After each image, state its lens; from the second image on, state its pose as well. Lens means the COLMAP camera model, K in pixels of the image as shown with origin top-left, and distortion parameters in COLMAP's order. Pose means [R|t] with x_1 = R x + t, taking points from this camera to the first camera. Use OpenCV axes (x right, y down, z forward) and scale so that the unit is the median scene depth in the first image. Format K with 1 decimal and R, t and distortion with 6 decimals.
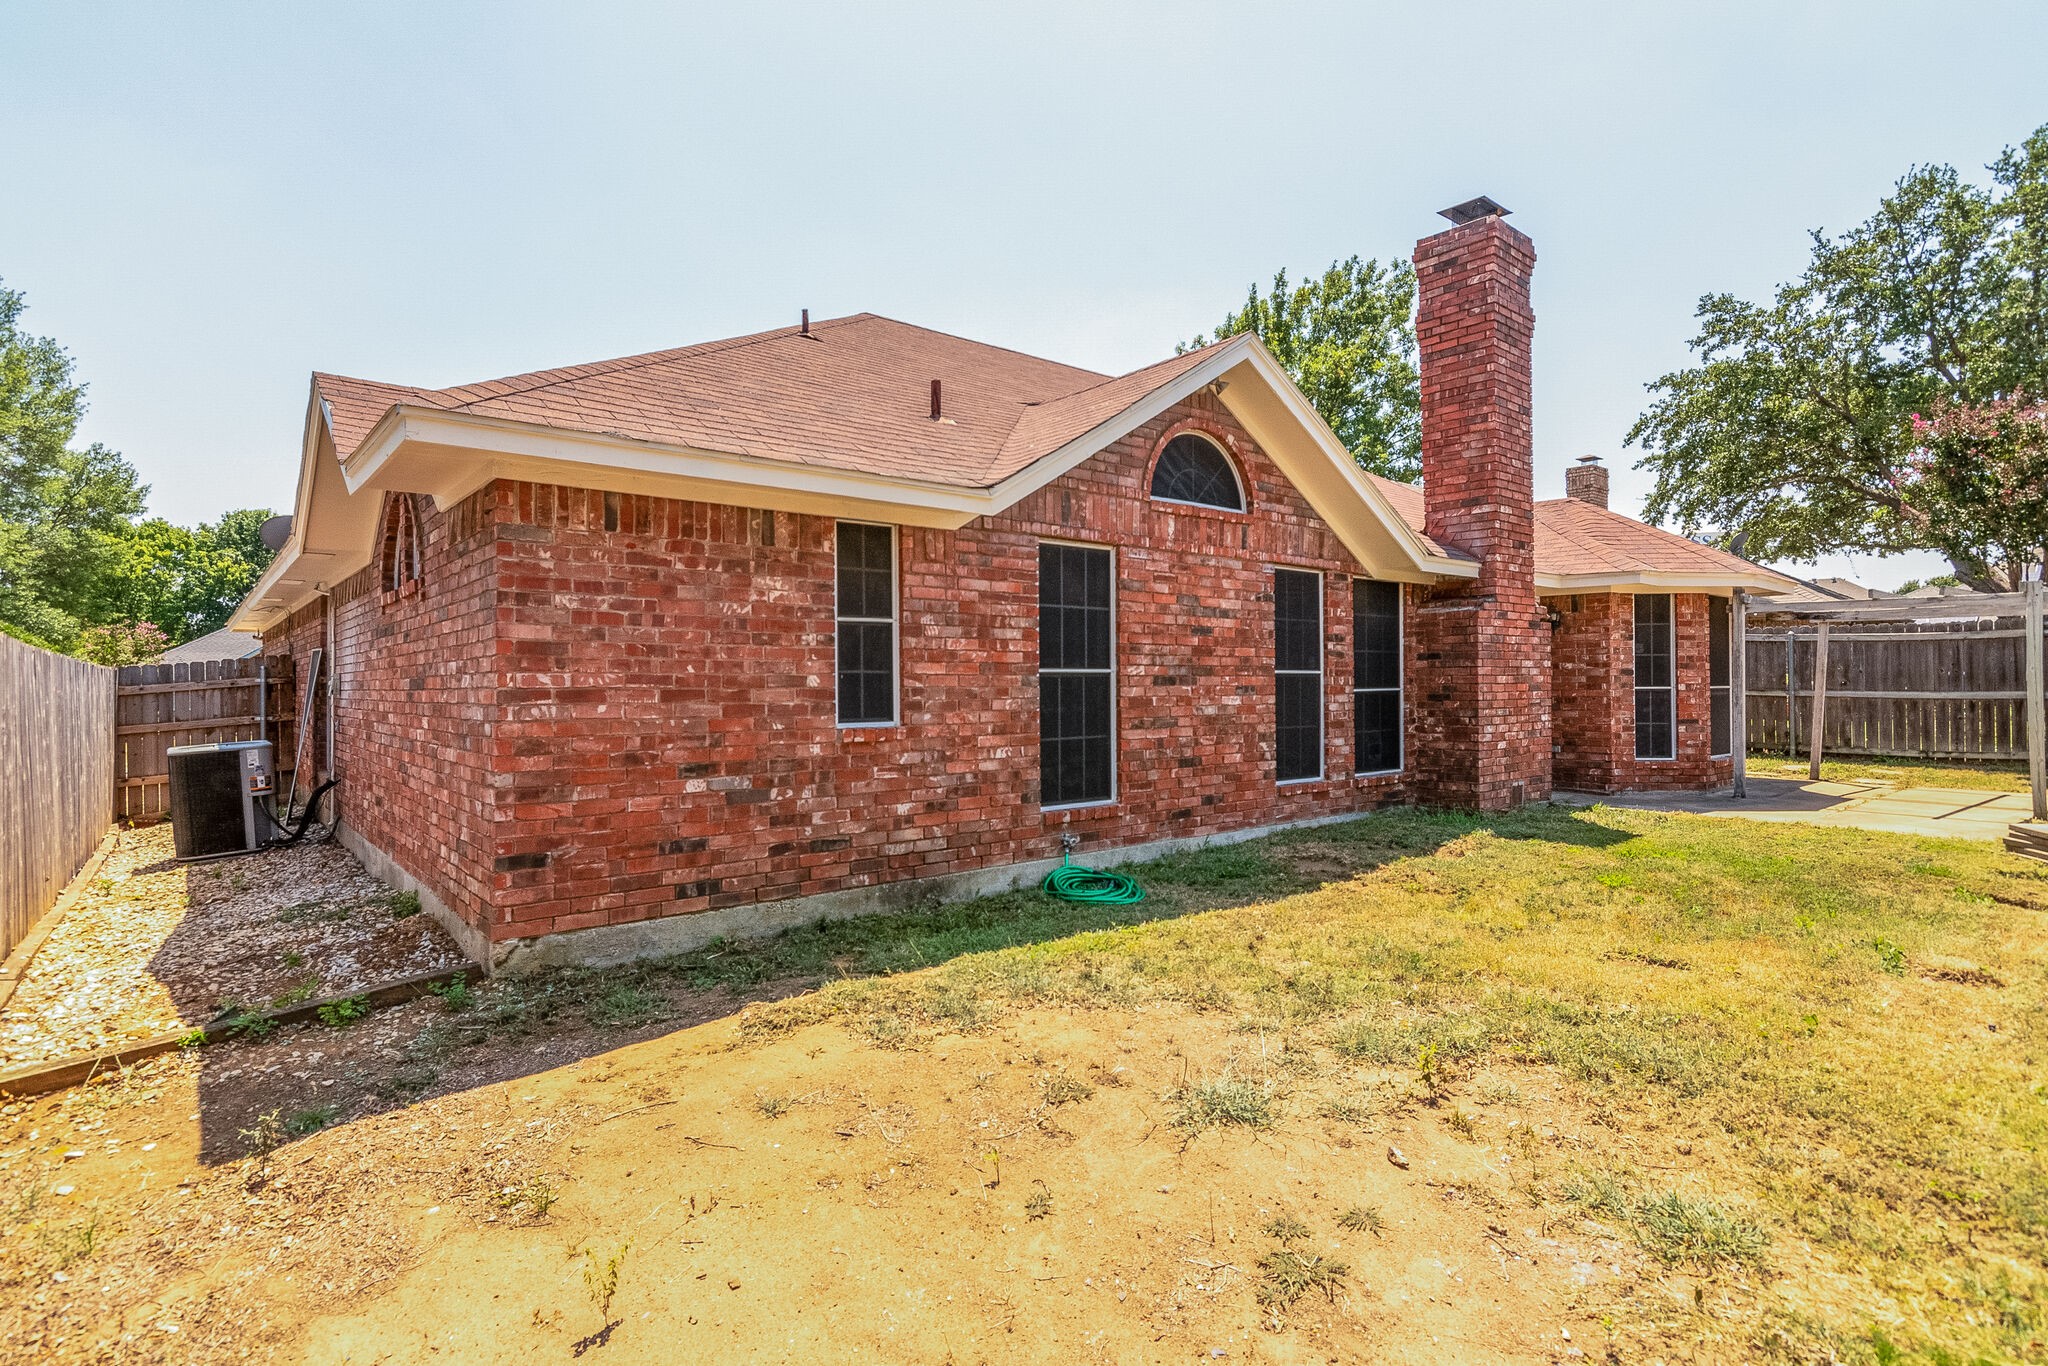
lens RADIAL K [[1036.1, 0, 1020.2], [0, 1036.1, 675.8], [0, 0, 1]] dist [-0.004655, 0.001913]
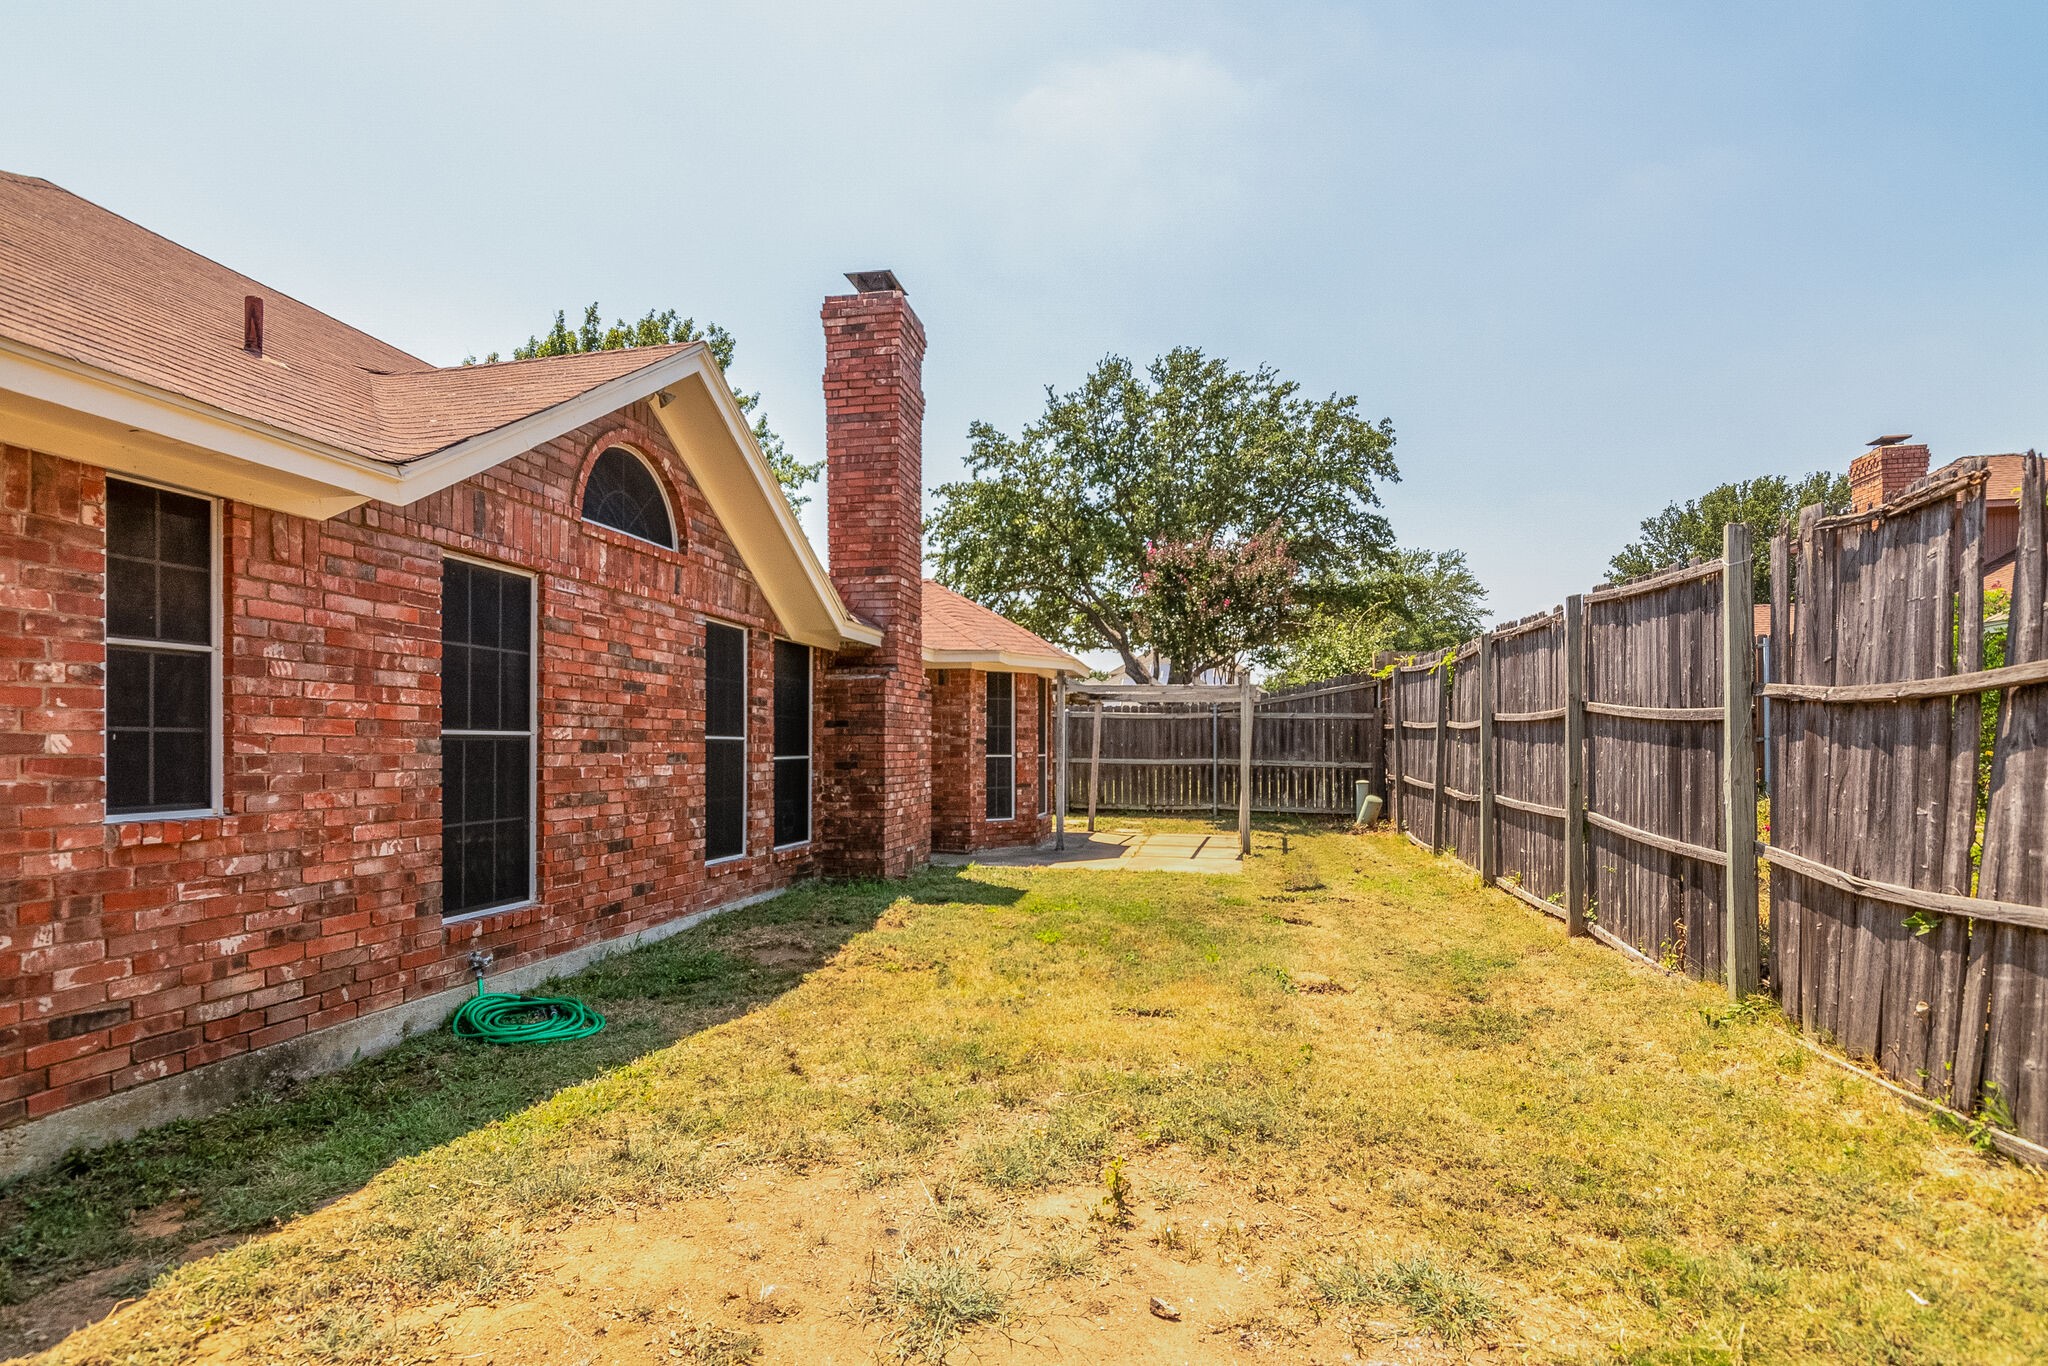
lens RADIAL K [[1036.1, 0, 1009.2], [0, 1036.1, 745.1], [0, 0, 1]] dist [-0.004655, 0.001913]
pose [[0.785318, 0.007377, 0.619048, -0.097275], [-0.008777, 0.999961, -0.000783, 0.001031], [-0.619030, -0.004818, 0.785353, 0.150196]]
